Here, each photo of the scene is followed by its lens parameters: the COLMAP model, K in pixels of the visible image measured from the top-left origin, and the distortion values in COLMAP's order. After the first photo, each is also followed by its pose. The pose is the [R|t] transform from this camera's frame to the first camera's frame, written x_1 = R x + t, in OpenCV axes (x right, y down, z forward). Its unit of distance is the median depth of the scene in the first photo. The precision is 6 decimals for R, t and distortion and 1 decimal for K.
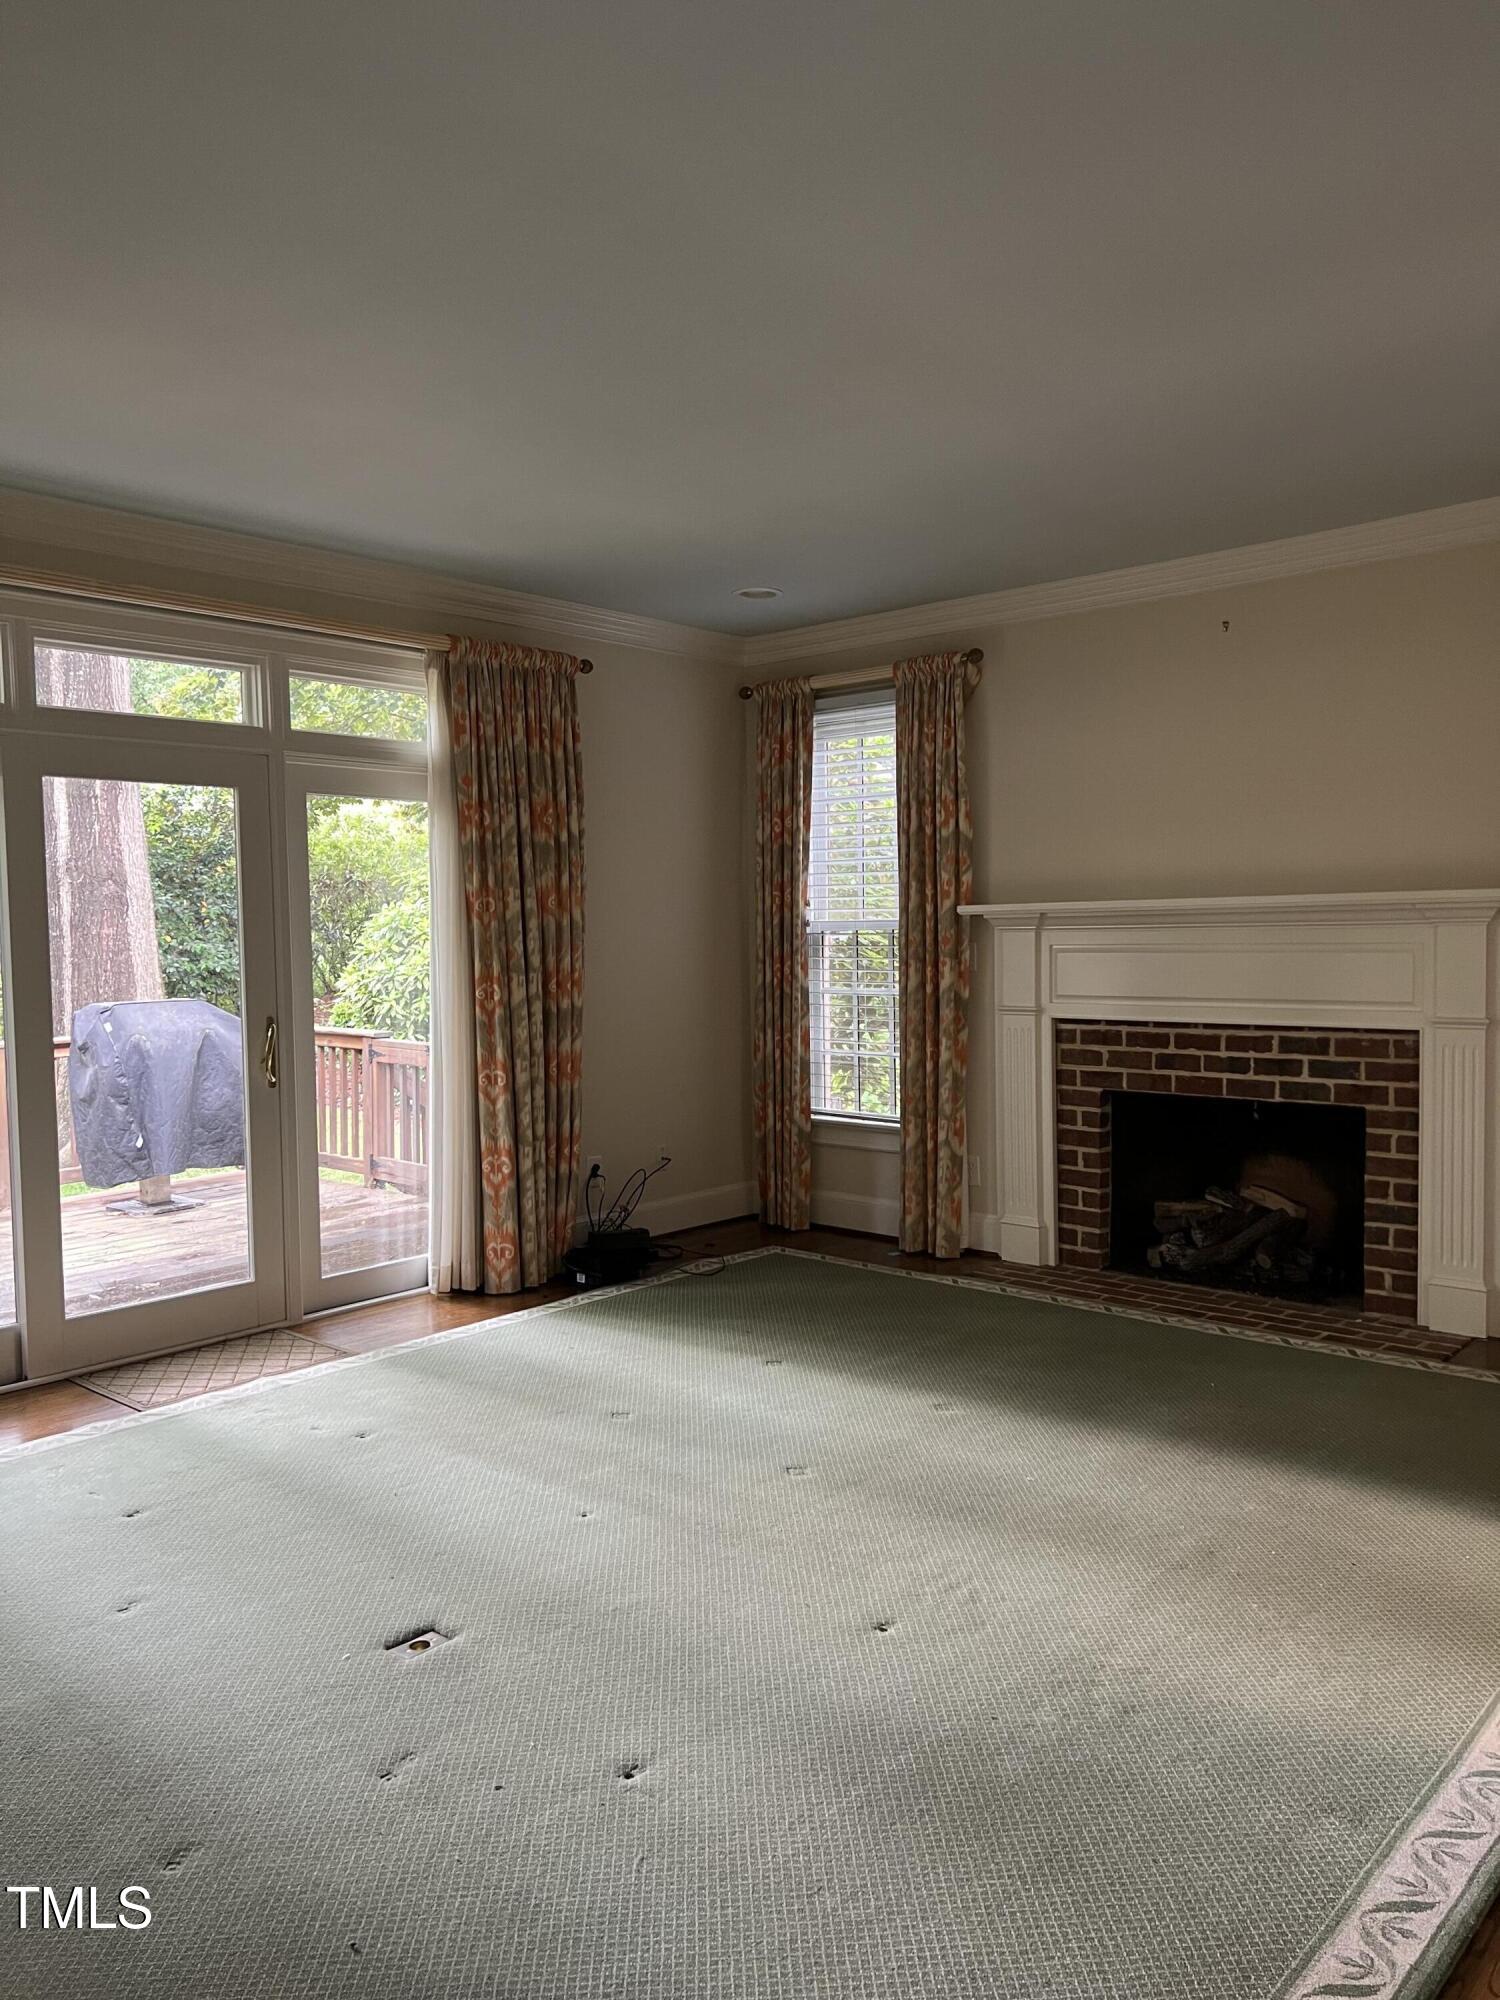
lens RADIAL K [[1508.8, 0, 763.4], [0, 1508.8, 1008.7], [0, 0, 1]] dist [0.051615, -0.052172]
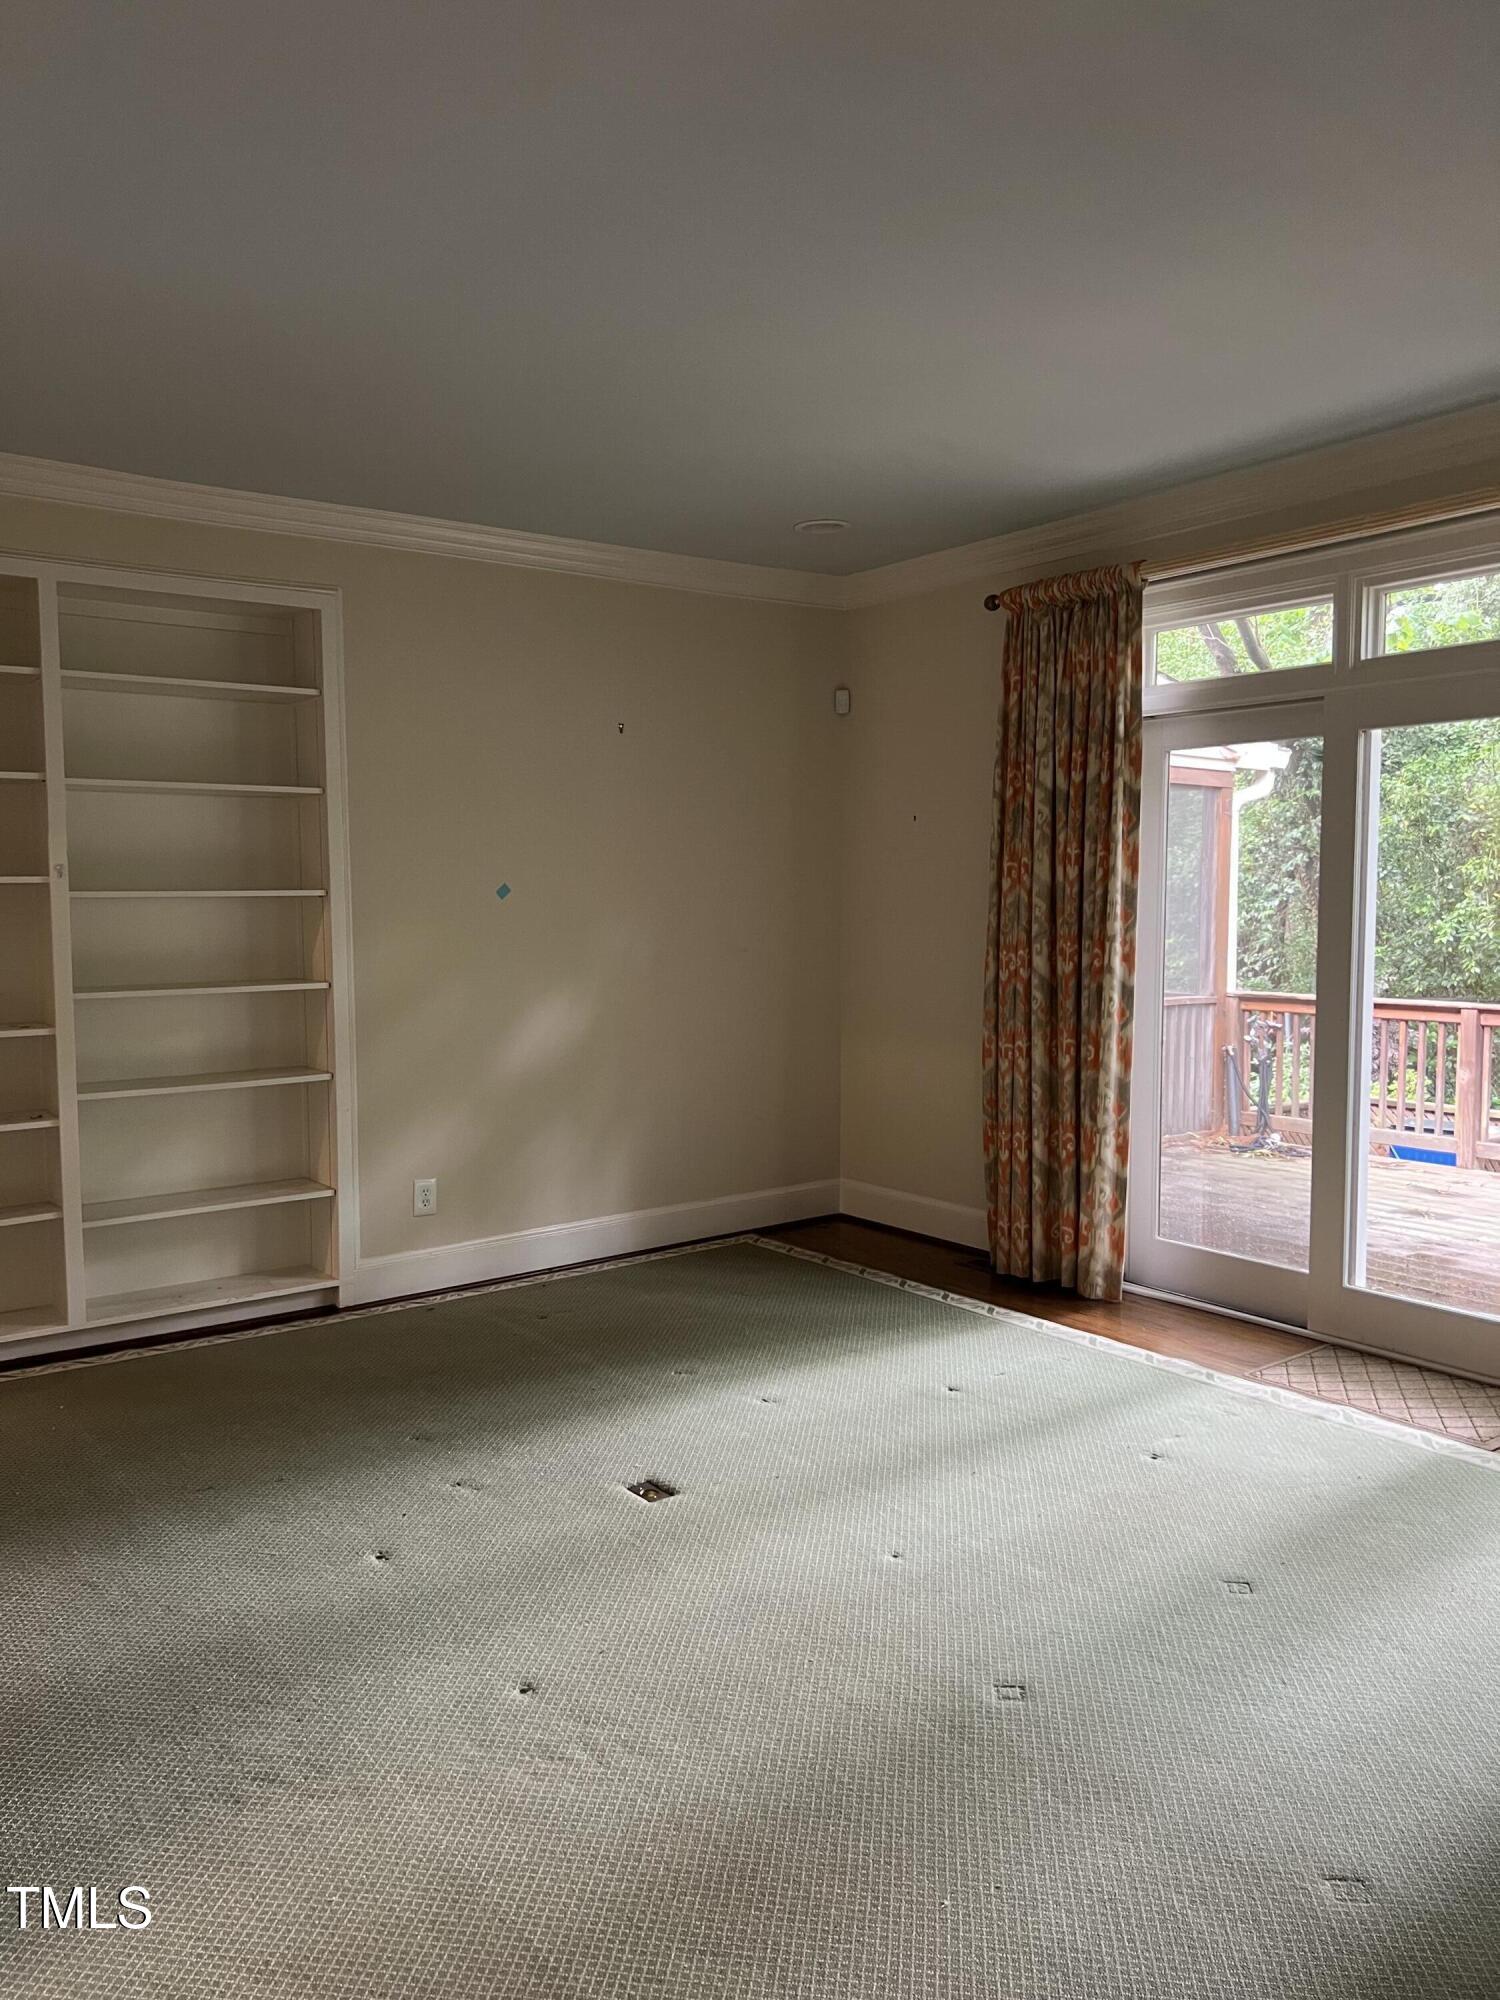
lens RADIAL K [[1508.8, 0, 762.9], [0, 1508.8, 1003.4], [0, 0, 1]] dist [0.051615, -0.052172]
pose [[-0.197691, 0.088862, -0.976228, 0.580082], [-0.045544, 0.993975, 0.099700, -0.062192], [0.979206, 0.064171, -0.192452, 0.828494]]
